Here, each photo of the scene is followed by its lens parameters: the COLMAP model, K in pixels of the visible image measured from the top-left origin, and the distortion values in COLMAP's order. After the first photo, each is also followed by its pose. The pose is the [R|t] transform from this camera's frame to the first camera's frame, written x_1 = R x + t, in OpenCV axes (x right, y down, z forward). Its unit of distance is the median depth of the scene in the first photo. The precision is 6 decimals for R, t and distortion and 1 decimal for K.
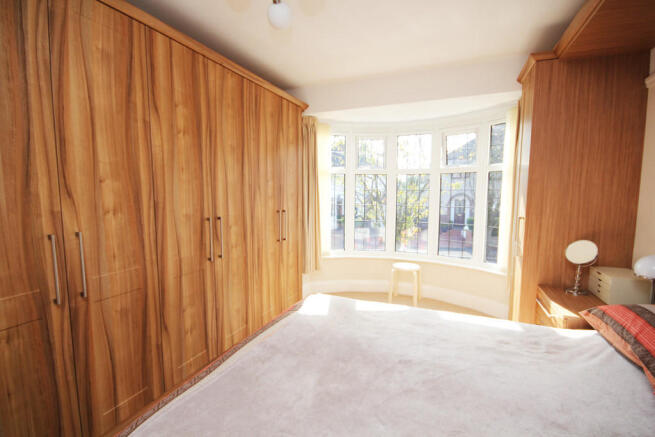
lens RADIAL K [[303.3, 0, 324.8], [0, 303.3, 218.6], [0, 0, 1]] dist [-0.000225, -0.003743]
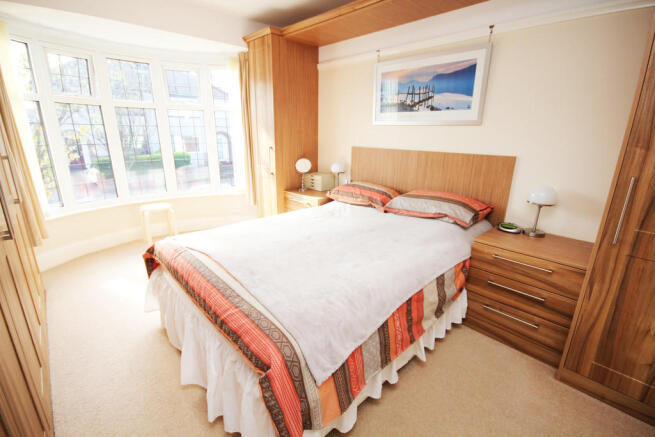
lens RADIAL K [[303.3, 0, 326.2], [0, 303.3, 220.5], [0, 0, 1]] dist [-0.000225, -0.003743]
pose [[0.403382, -0.245639, 0.881444, -0.653672], [0.073762, 0.968888, 0.236252, 0.014077], [-0.912054, -0.030283, 0.408951, 0.157904]]
